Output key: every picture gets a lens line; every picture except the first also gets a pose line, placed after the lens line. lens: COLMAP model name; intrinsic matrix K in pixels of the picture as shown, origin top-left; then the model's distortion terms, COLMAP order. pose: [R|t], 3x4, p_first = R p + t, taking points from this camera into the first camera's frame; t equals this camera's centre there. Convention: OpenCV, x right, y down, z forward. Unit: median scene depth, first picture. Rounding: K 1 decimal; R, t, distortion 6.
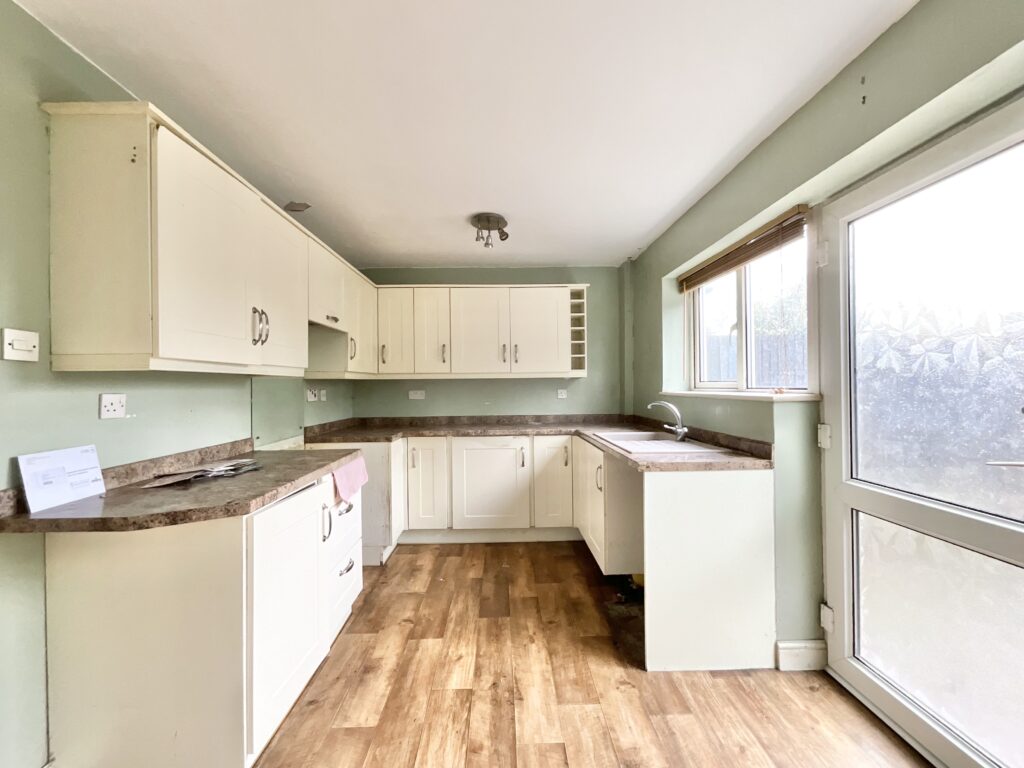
lens RADIAL K [[412.4, 0, 512.0], [0, 412.4, 384.0], [0, 0, 1]] dist [-0.002390, 0.000143]
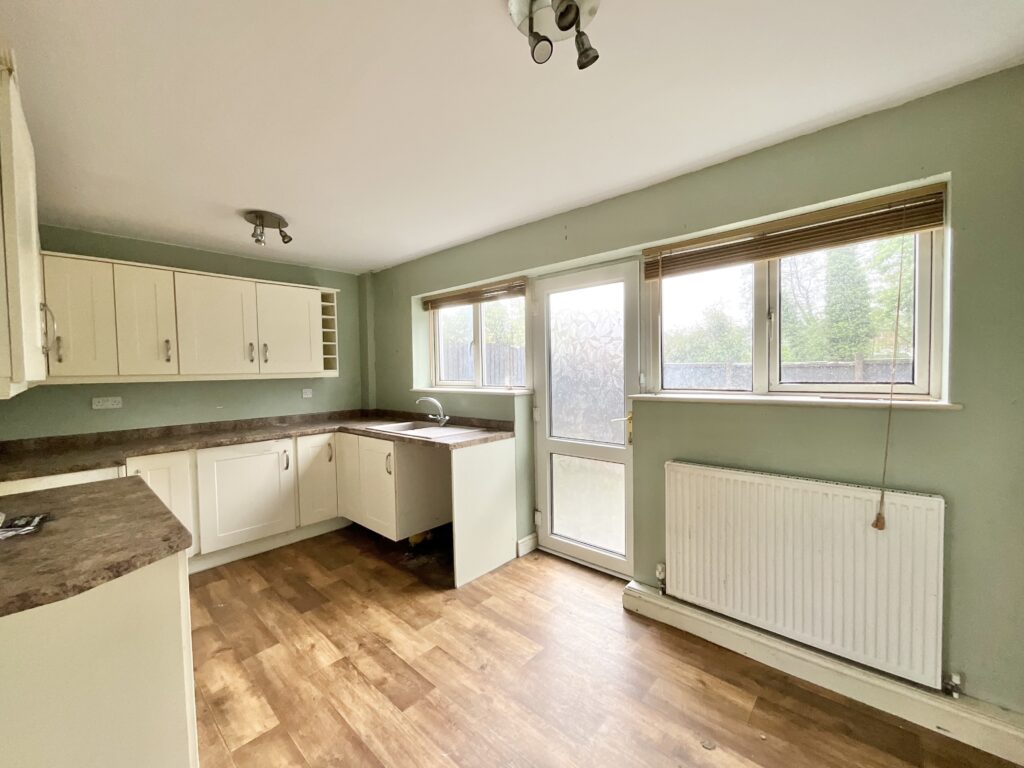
lens RADIAL K [[407.2, 0, 512.0], [0, 407.2, 384.0], [0, 0, 1]] dist [0.000098, 0.000299]
pose [[0.696172, -0.026891, 0.717371, -0.454093], [0.008177, 0.999530, 0.029532, -0.044001], [-0.717829, -0.014693, 0.696065, -0.097677]]
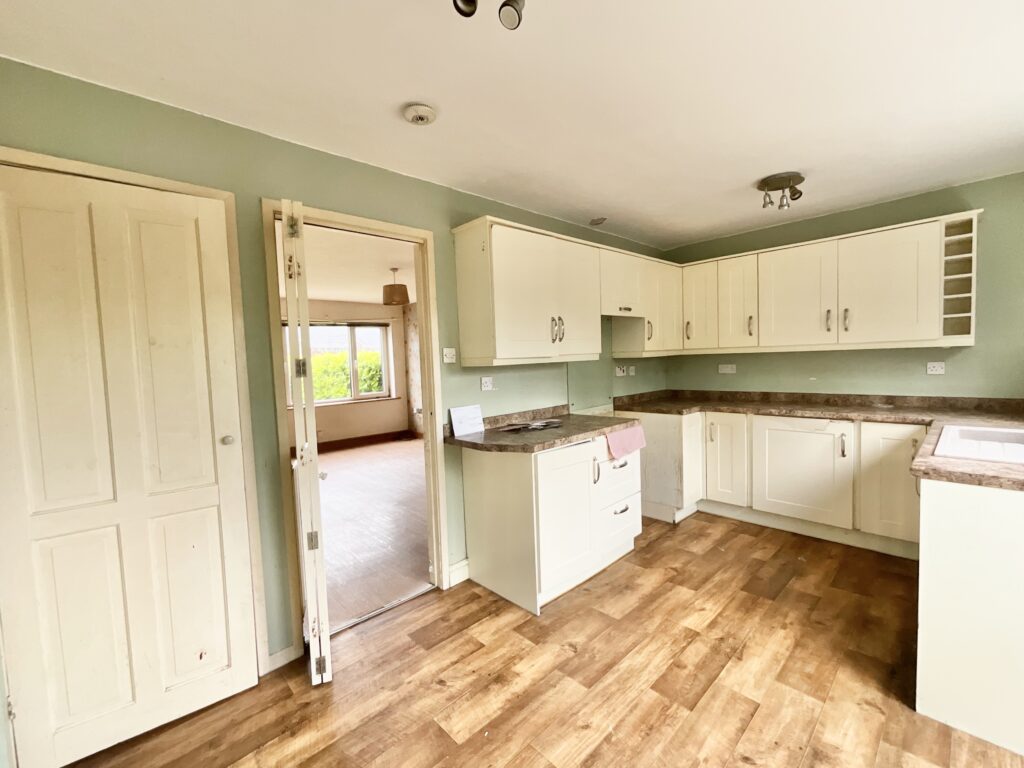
lens RADIAL K [[437.4, 0, 512.0], [0, 437.4, 384.0], [0, 0, 1]] dist [0.000407, 0.000168]
pose [[0.676360, 0.030353, -0.735945, 0.344368], [0.033100, 0.996889, 0.071536, -0.052819], [0.735827, -0.072744, 0.673251, -0.137583]]
